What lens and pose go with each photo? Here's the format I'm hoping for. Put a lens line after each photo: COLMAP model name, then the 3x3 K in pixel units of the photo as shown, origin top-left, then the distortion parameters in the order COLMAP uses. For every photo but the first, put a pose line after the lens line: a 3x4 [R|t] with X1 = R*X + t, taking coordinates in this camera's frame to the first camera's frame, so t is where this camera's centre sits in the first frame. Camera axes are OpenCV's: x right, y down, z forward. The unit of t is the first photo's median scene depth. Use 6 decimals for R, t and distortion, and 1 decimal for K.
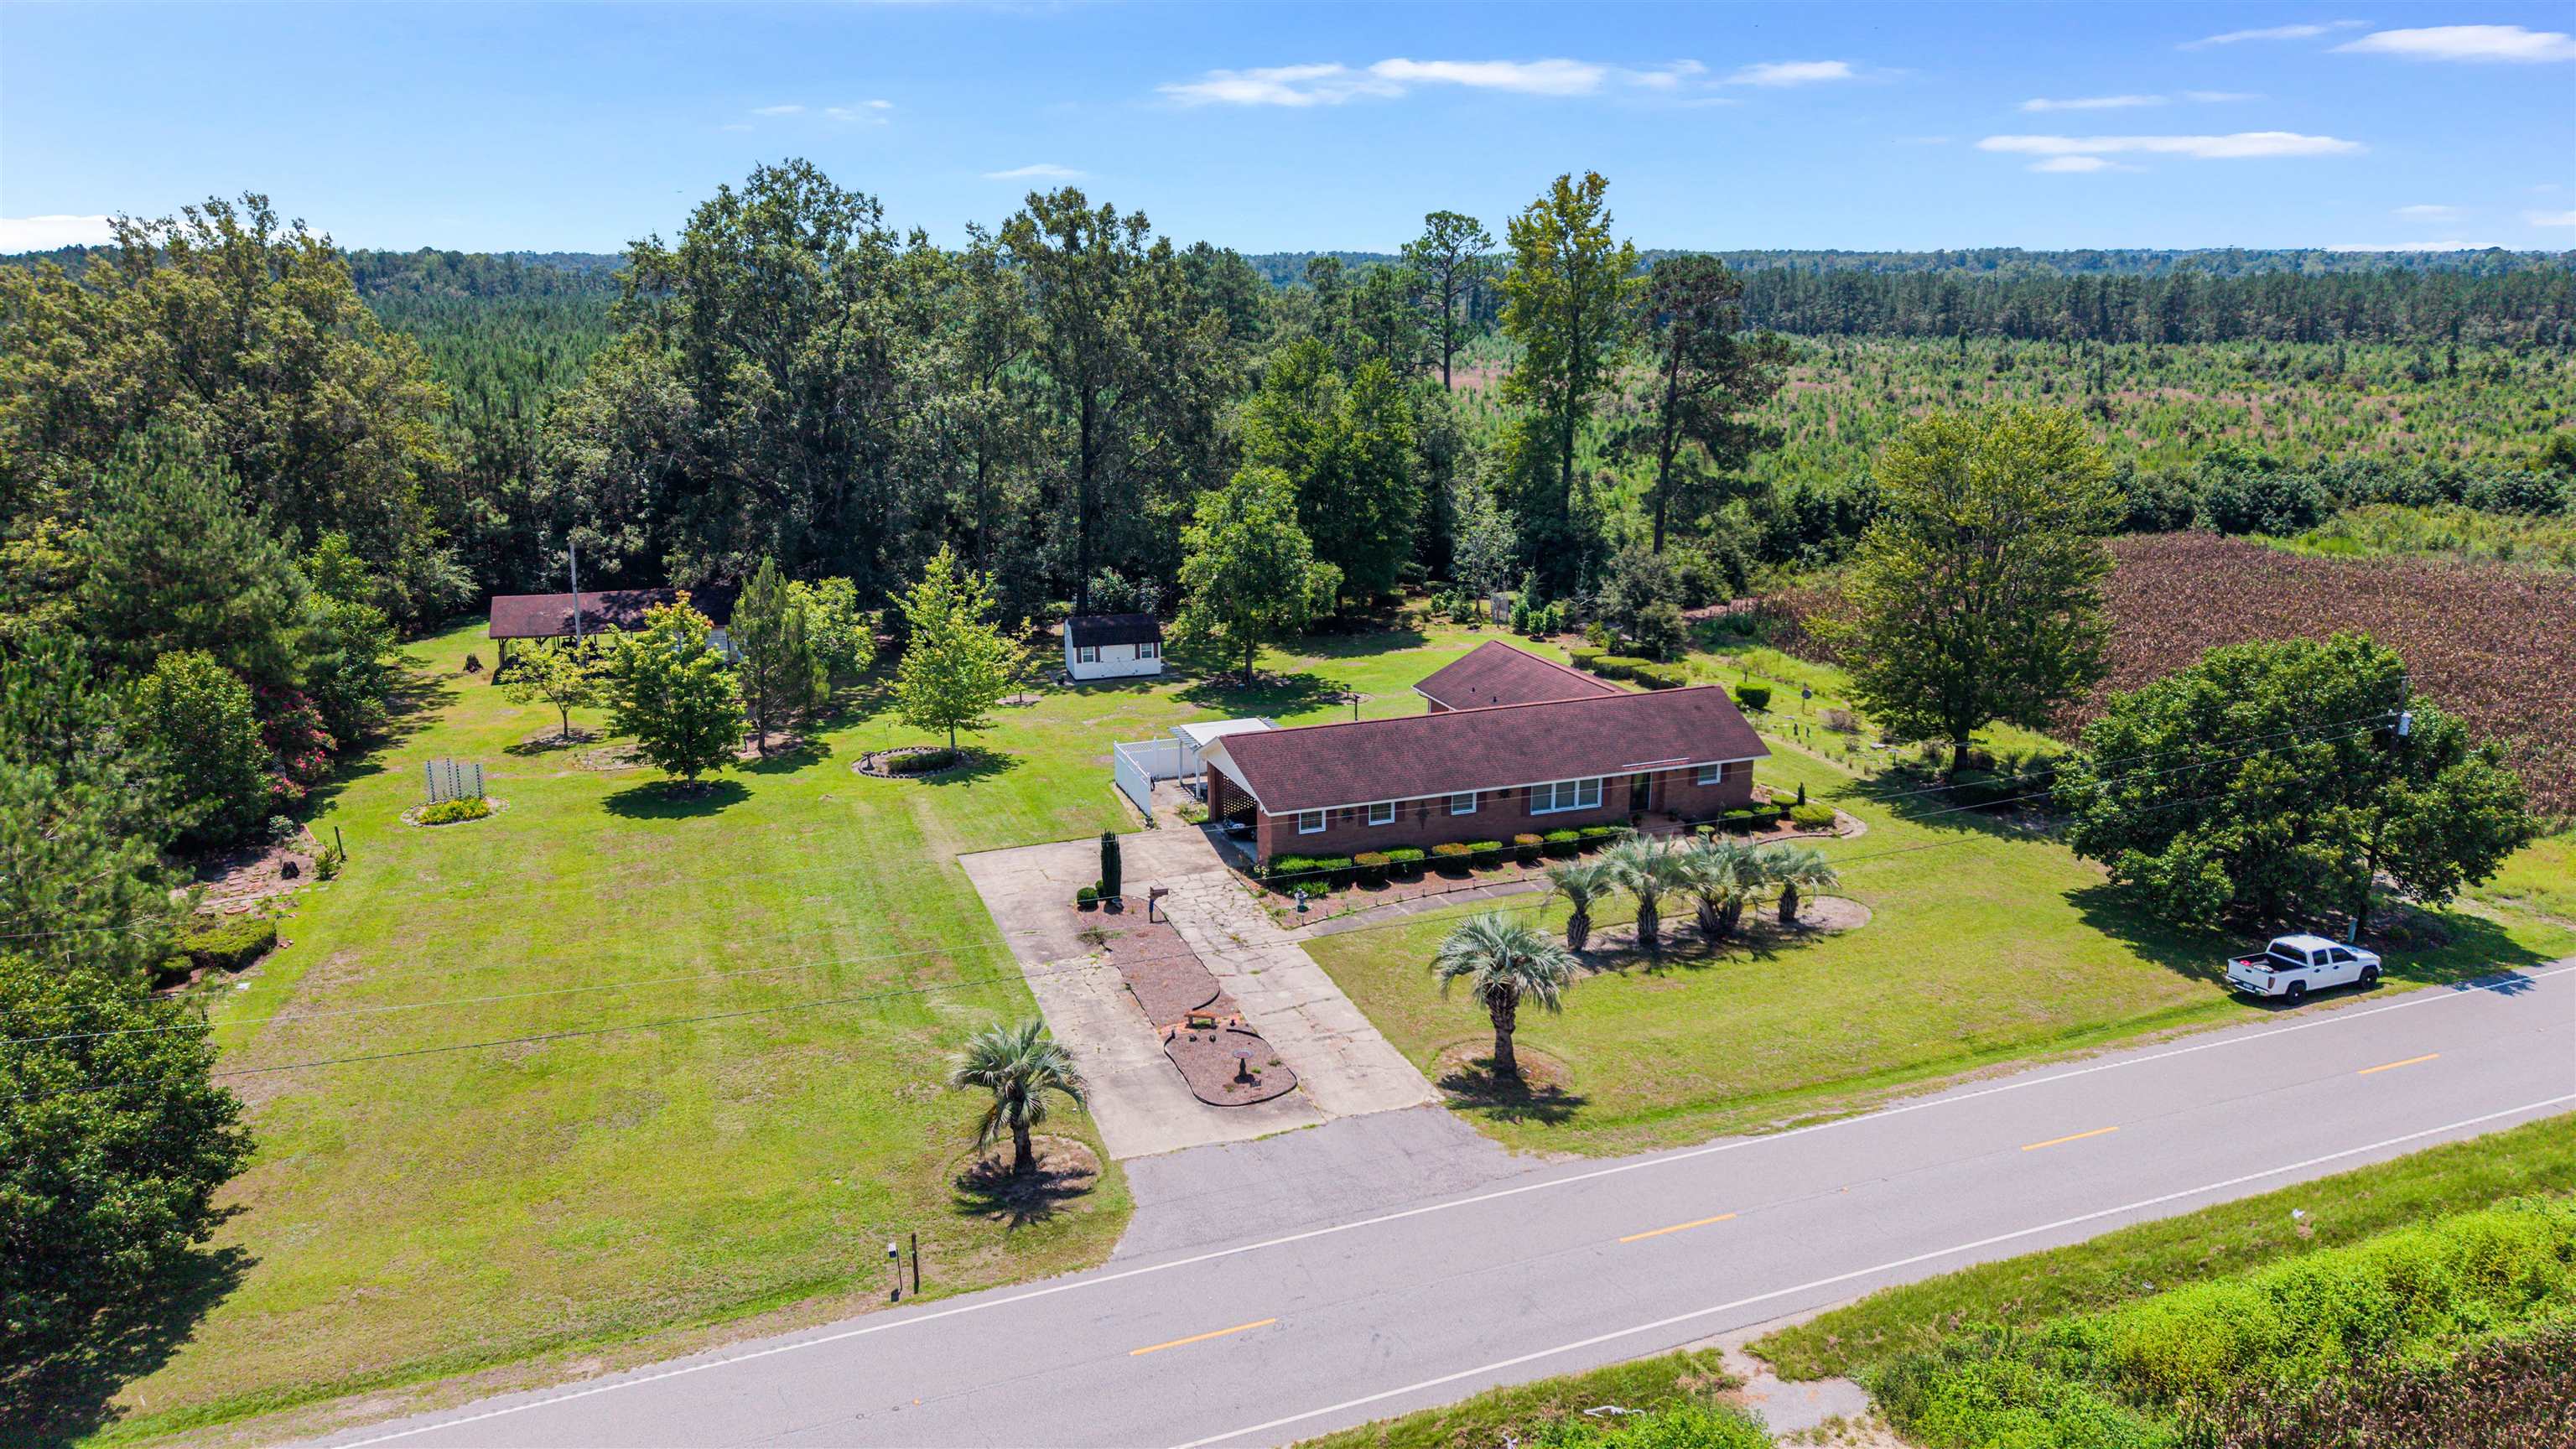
lens RADIAL K [[1682.3, 0, 1288.0], [0, 1682.3, 724.5], [0, 0, 1]] dist [0.075050, -0.036750]
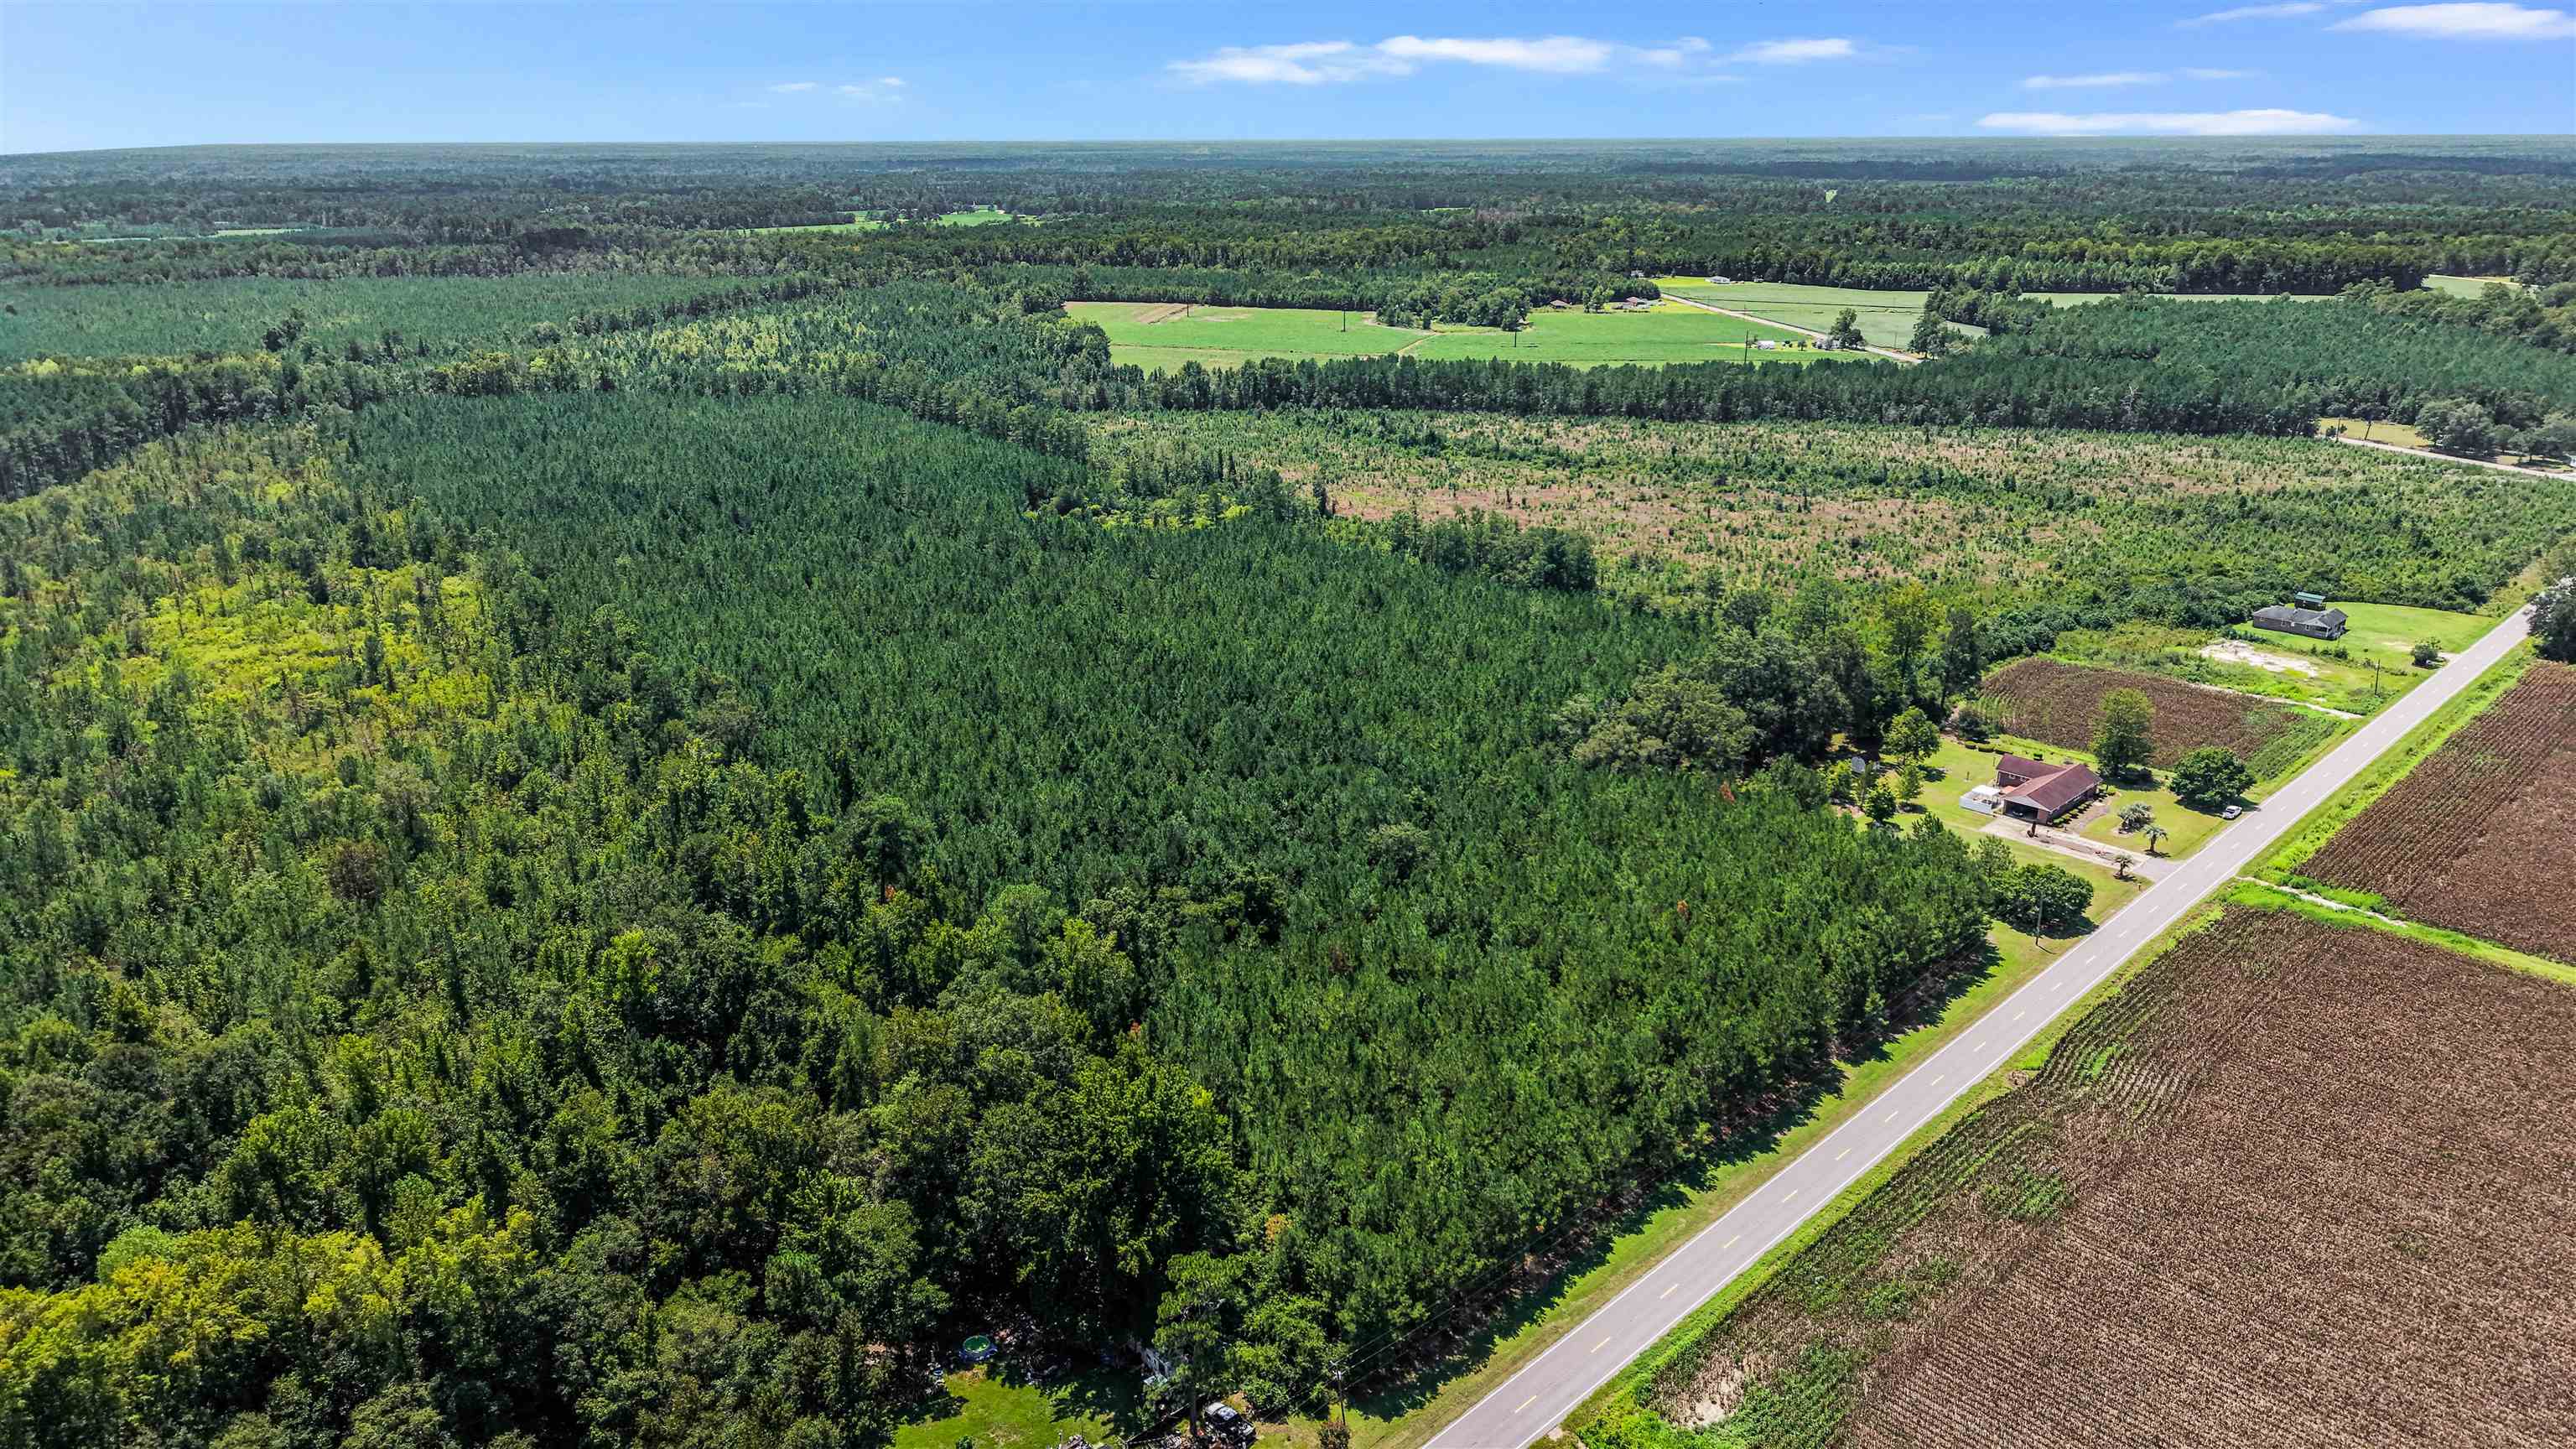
lens RADIAL K [[1726.2, 0, 1288.0], [0, 1726.2, 724.5], [0, 0, 1]] dist [0.039198, -0.043988]
pose [[0.918150, -0.128761, 0.374728, -3.565736], [0.104376, 0.990920, 0.084752, -0.776324], [-0.382239, -0.038703, 0.923253, -2.503584]]
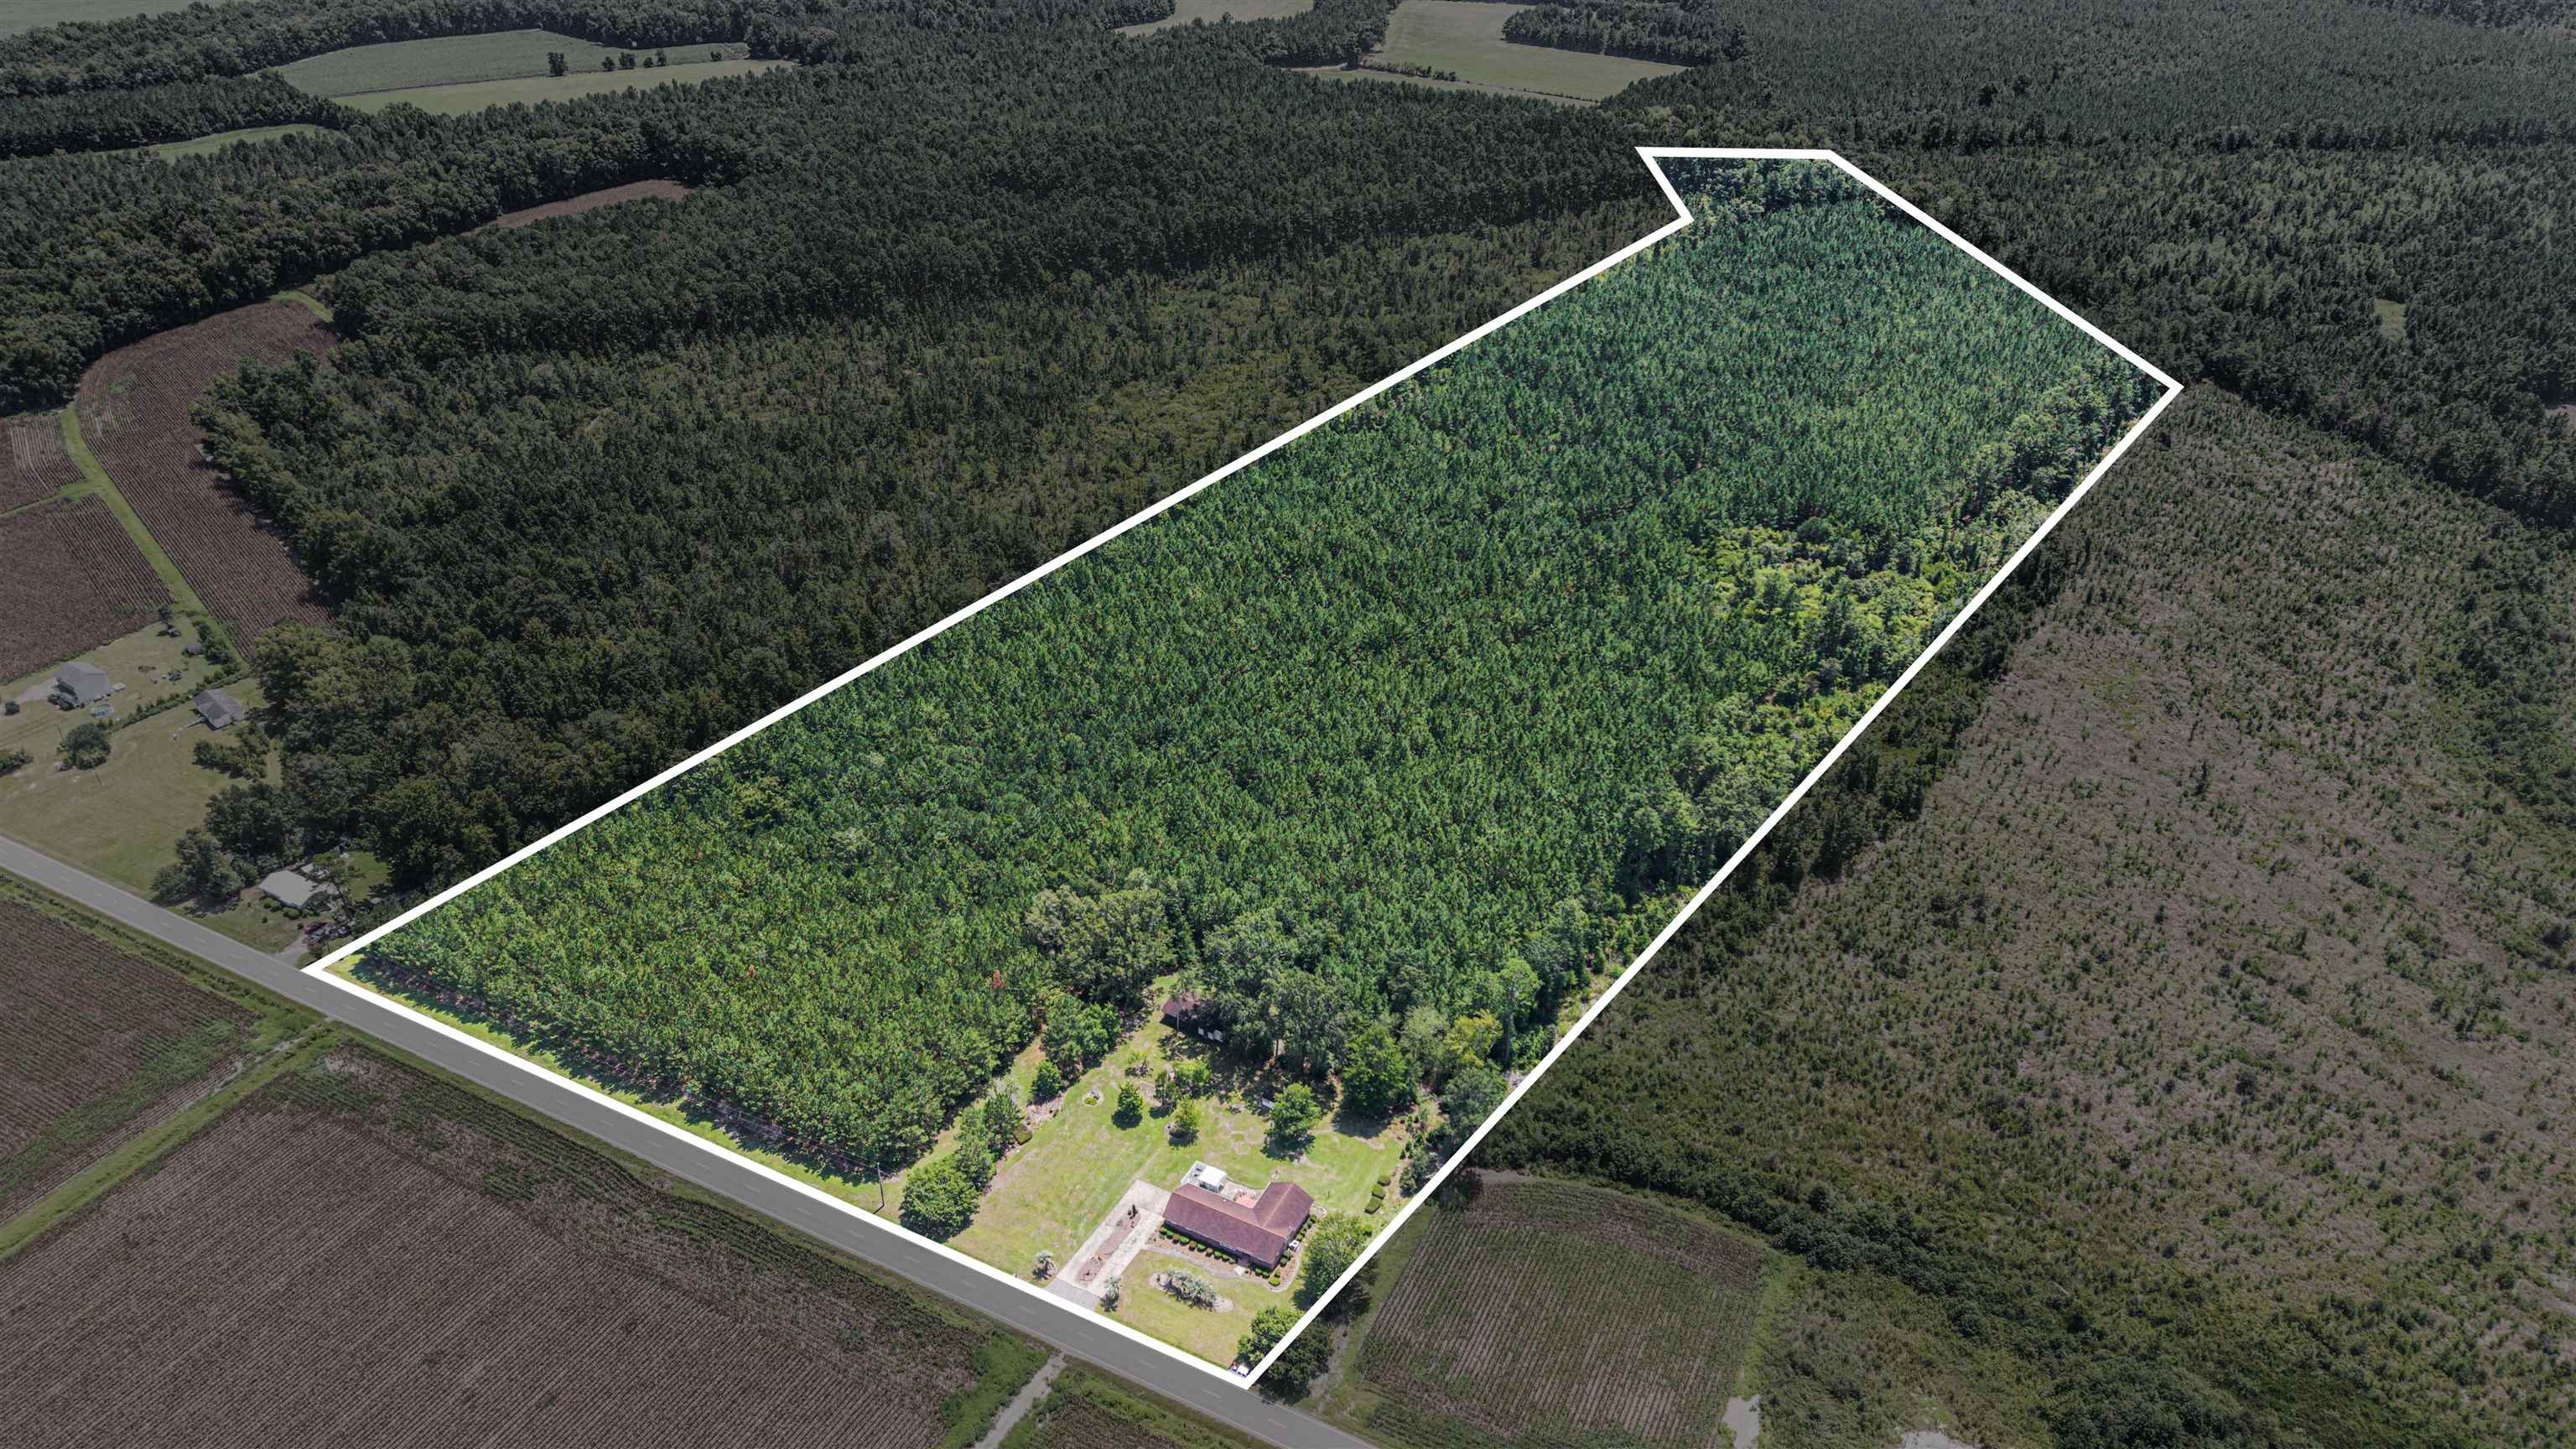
lens RADIAL K [[1726.2, 0, 1288.0], [0, 1726.2, 724.5], [0, 0, 1]] dist [0.039198, -0.043988]
pose [[0.661053, 0.399125, -0.635380, 2.674516], [-0.195103, 0.909095, 0.368078, -2.970854], [0.724530, -0.119354, 0.678831, -1.825700]]
